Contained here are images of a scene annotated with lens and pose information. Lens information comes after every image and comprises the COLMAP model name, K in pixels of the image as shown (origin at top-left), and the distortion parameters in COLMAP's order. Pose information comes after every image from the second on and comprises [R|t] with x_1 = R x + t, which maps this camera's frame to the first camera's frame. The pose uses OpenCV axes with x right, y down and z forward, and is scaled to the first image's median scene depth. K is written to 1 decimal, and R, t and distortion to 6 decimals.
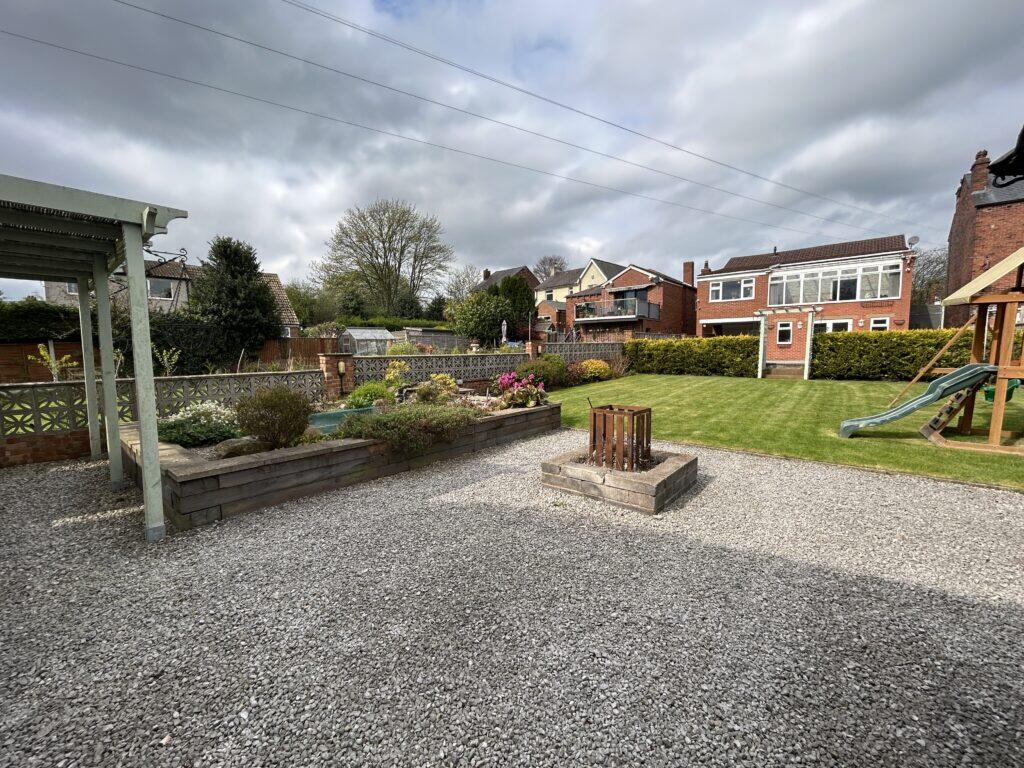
lens RADIAL K [[416.7, 0, 512.0], [0, 416.7, 384.0], [0, 0, 1]] dist [-0.000118, 0.000015]
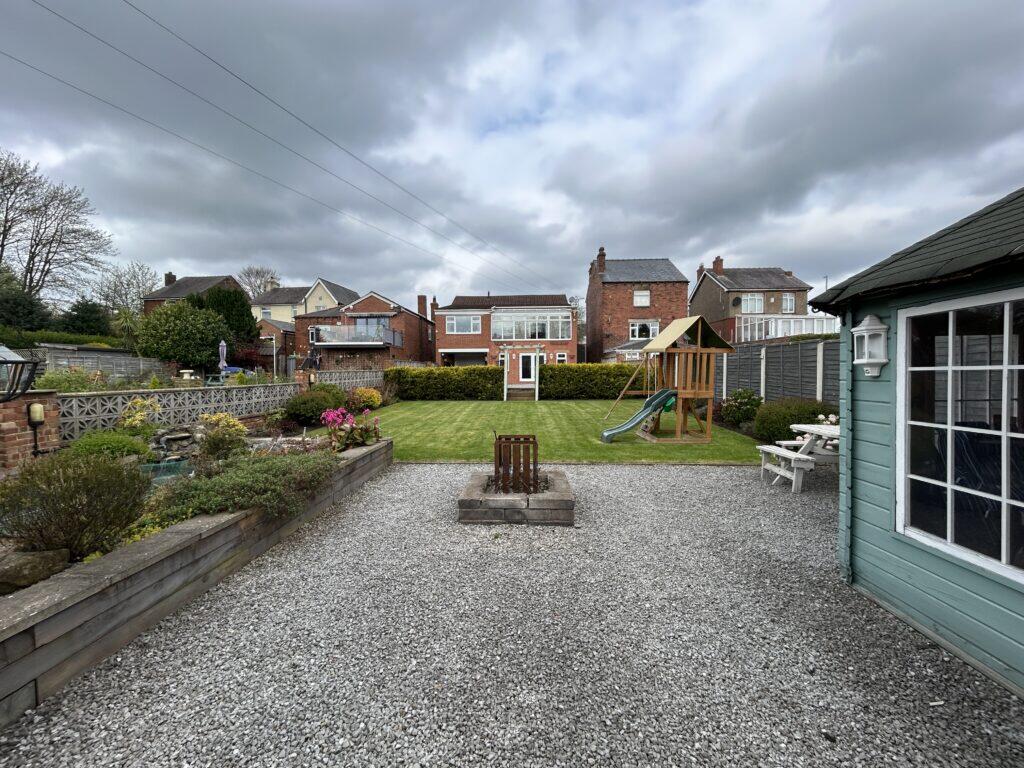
lens RADIAL K [[414.3, 0, 512.0], [0, 414.3, 384.0], [0, 0, 1]] dist [0.000296, 0.000365]
pose [[0.790845, -0.014352, 0.611848, -0.084054], [0.049852, 0.997914, -0.041028, -0.008035], [-0.609983, 0.062949, 0.789911, 0.022755]]
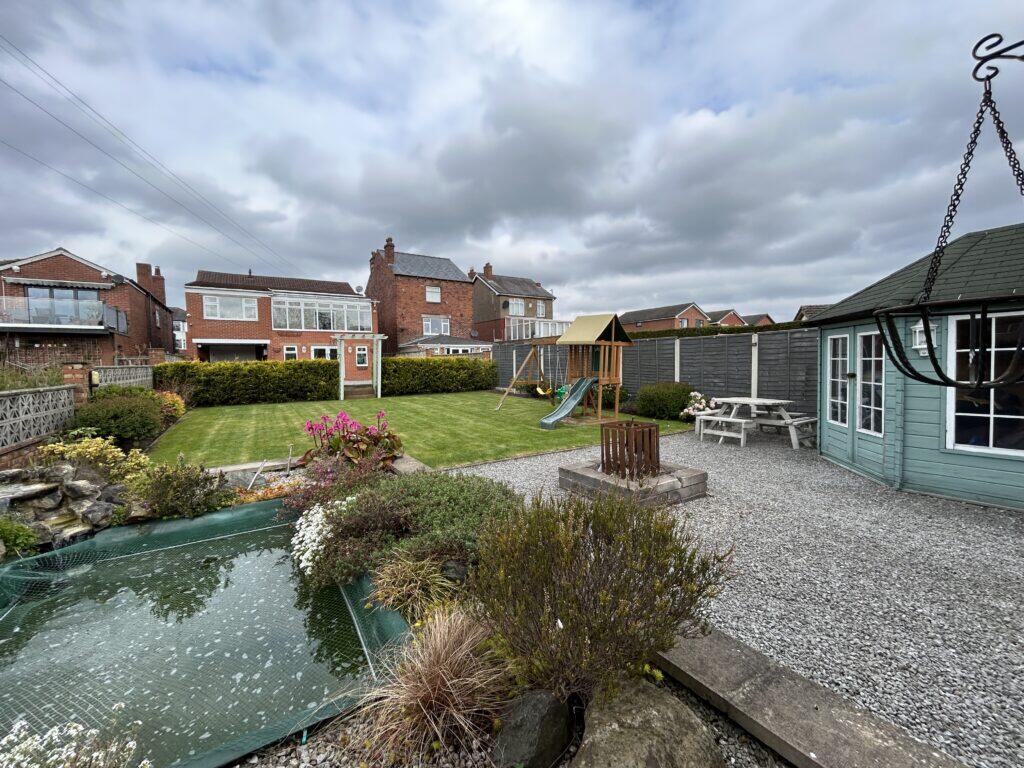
lens RADIAL K [[414.0, 0, 512.0], [0, 414.0, 384.0], [0, 0, 1]] dist [-0.001157, -0.000186]
pose [[0.302963, -0.040904, 0.952124, -0.175036], [0.093871, 0.995501, 0.012898, -0.018063], [-0.948368, 0.085469, 0.305439, 0.185885]]
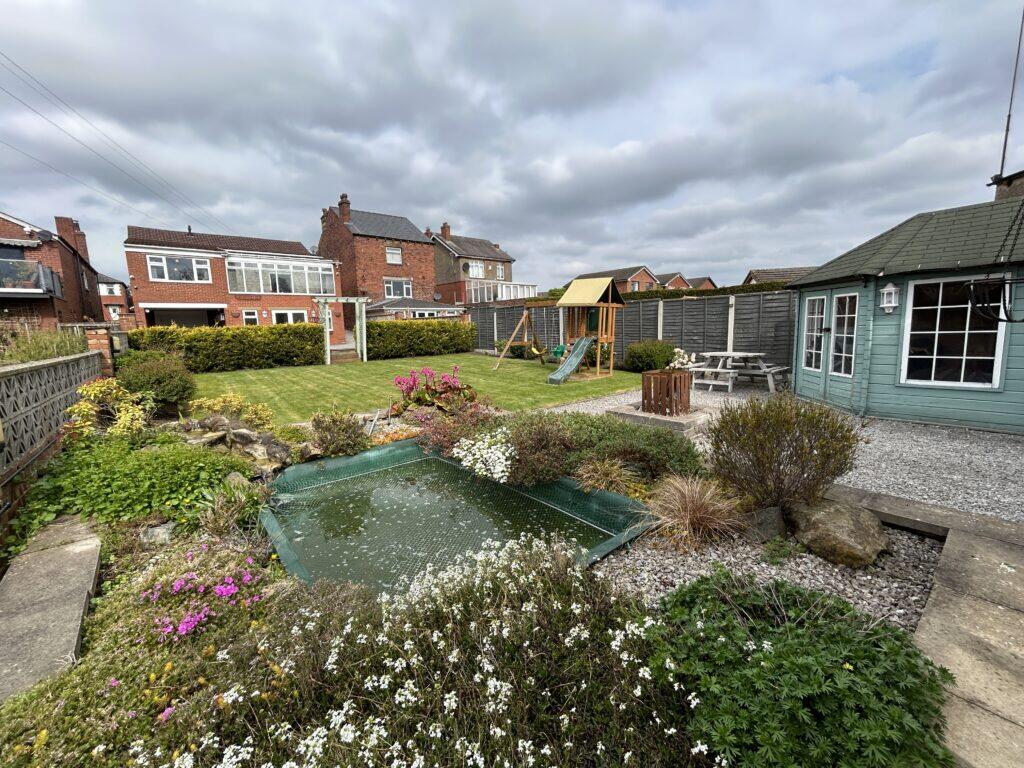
lens RADIAL K [[414.0, 0, 512.0], [0, 414.0, 384.0], [0, 0, 1]] dist [-0.001157, -0.000186]
pose [[0.180593, -0.130719, 0.974833, -0.224201], [0.109245, 0.987662, 0.112201, -0.021063], [-0.977472, 0.086233, 0.192645, 0.241194]]
